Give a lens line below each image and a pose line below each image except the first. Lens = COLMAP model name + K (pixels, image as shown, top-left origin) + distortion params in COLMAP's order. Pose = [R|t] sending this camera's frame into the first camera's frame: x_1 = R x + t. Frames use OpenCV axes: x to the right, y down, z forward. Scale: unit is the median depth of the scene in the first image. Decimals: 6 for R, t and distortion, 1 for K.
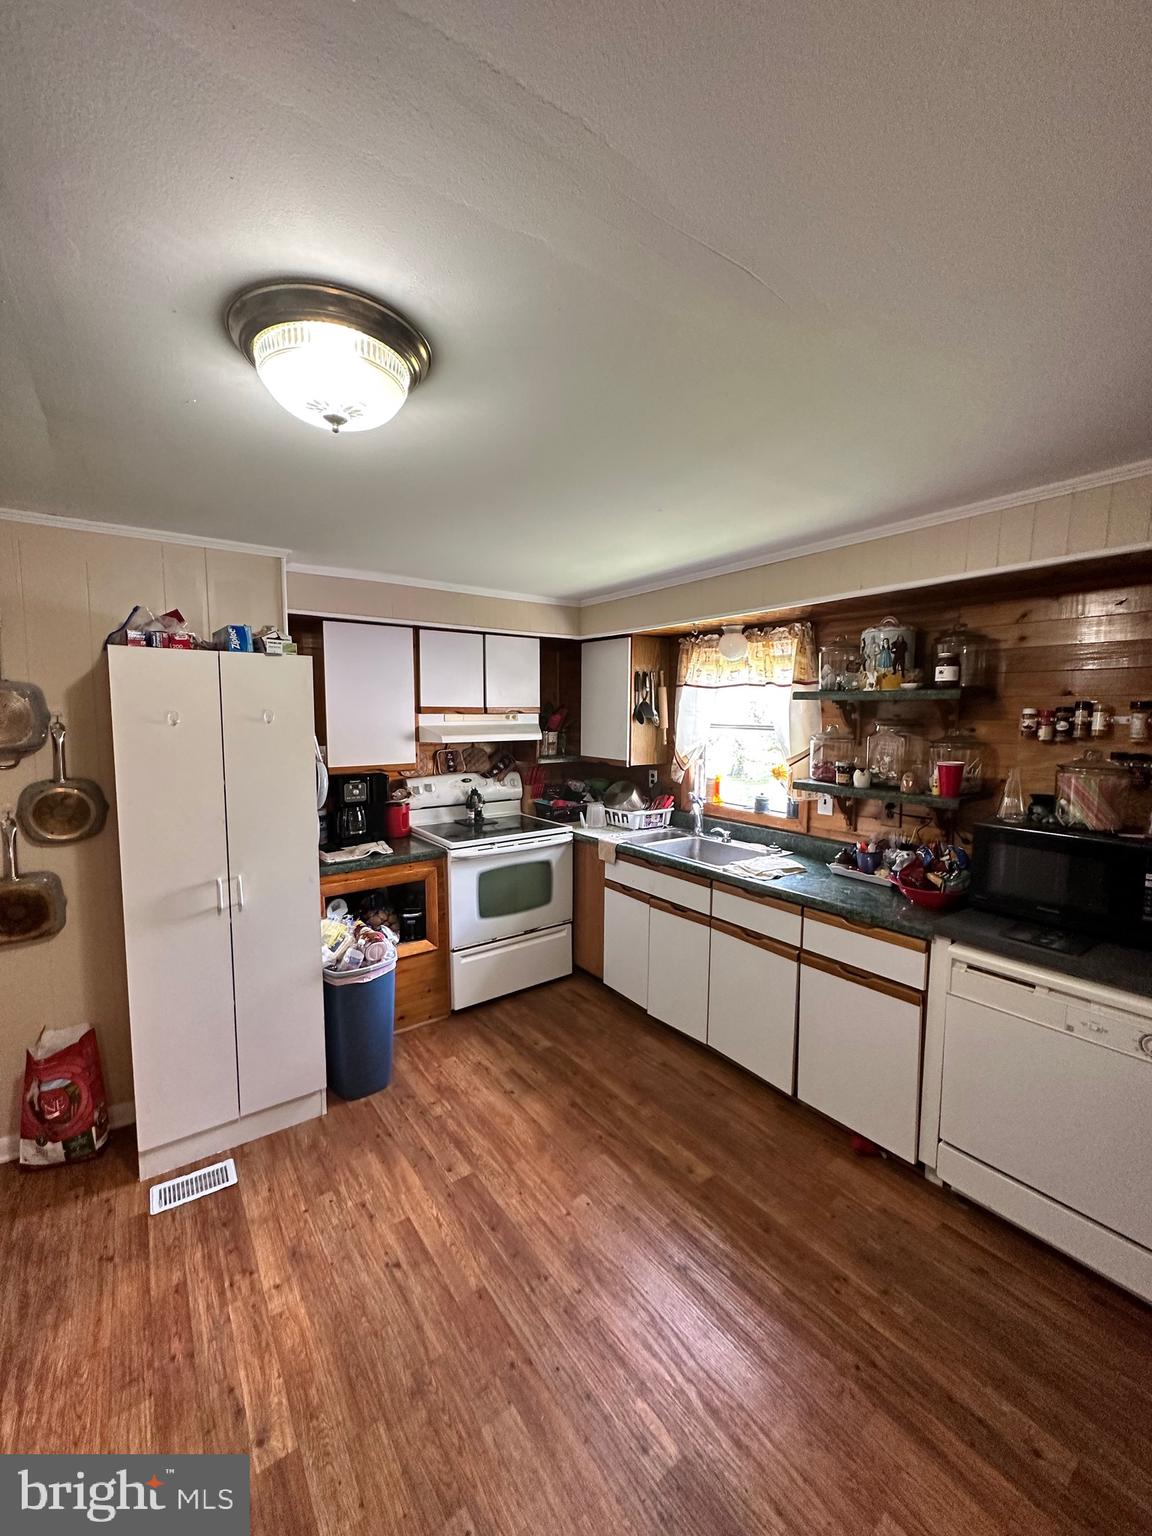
lens RADIAL K [[616.2, 0, 577.5], [0, 616.2, 762.8], [0, 0, 1]] dist [0.000993, -0.000569]
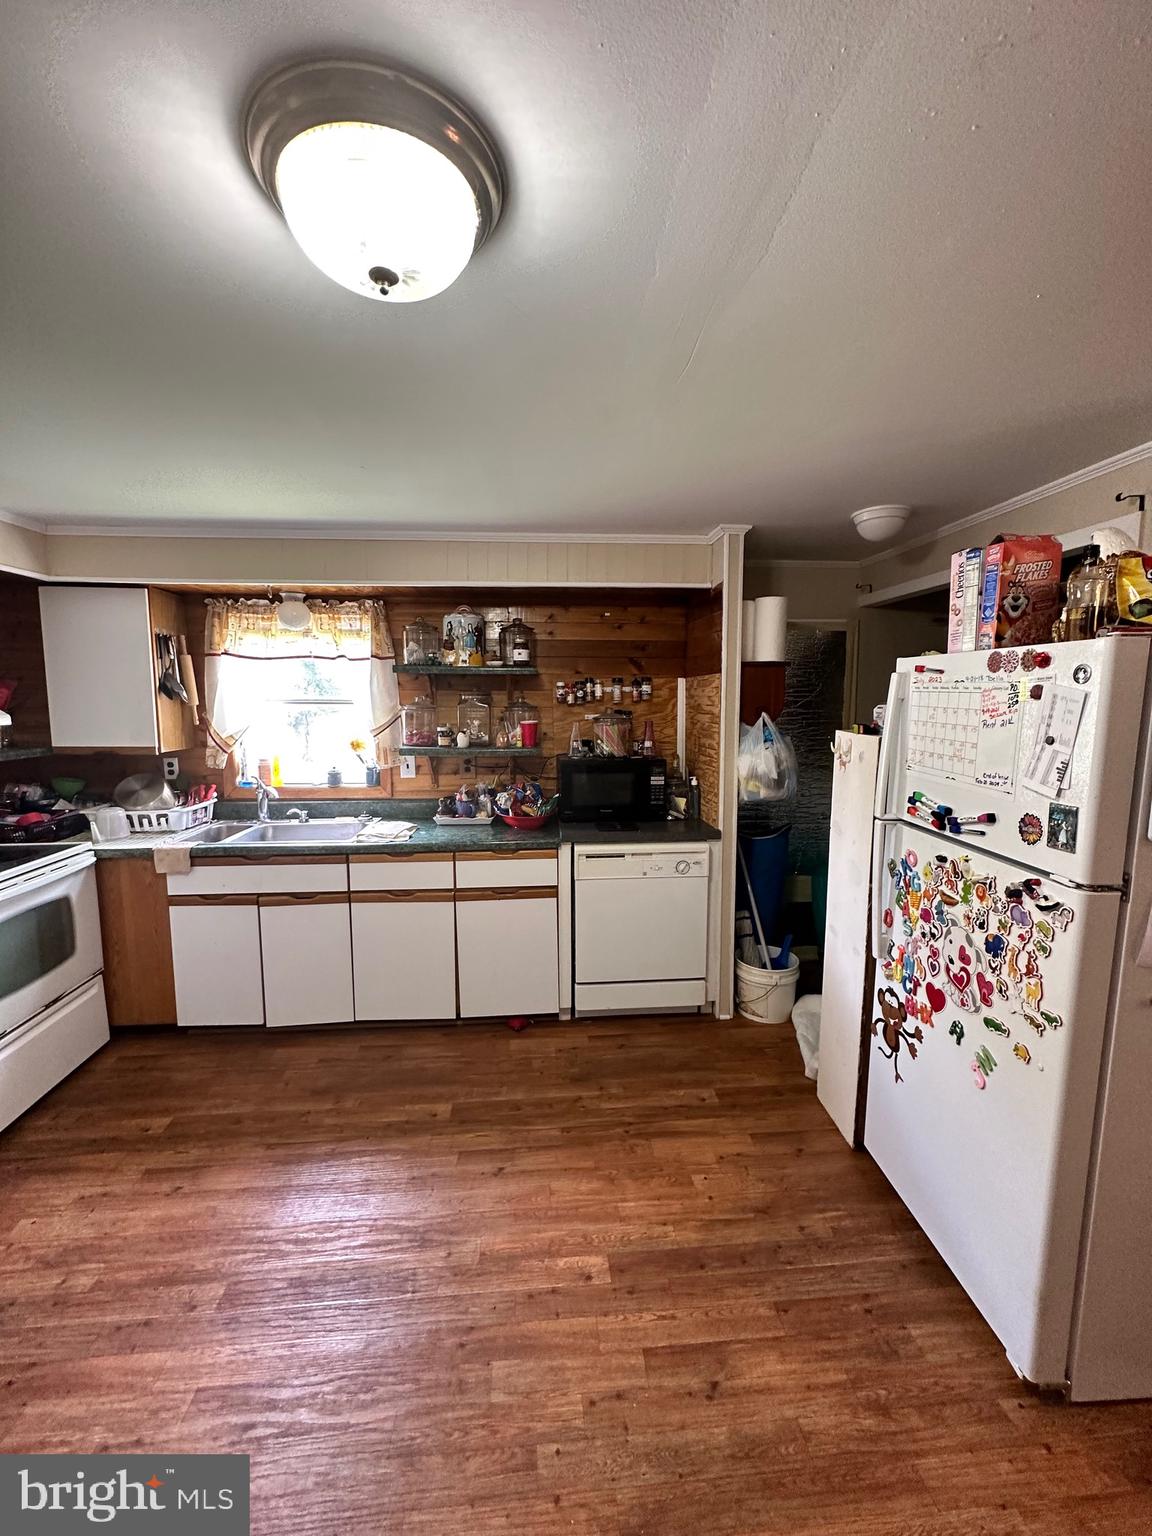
lens RADIAL K [[616.2, 0, 577.5], [0, 616.2, 762.8], [0, 0, 1]] dist [0.000993, -0.000569]
pose [[0.519707, -0.095011, 0.849045, -0.376621], [0.074606, 0.995048, 0.065682, 0.006837], [-0.851081, 0.029208, 0.524221, 0.155265]]
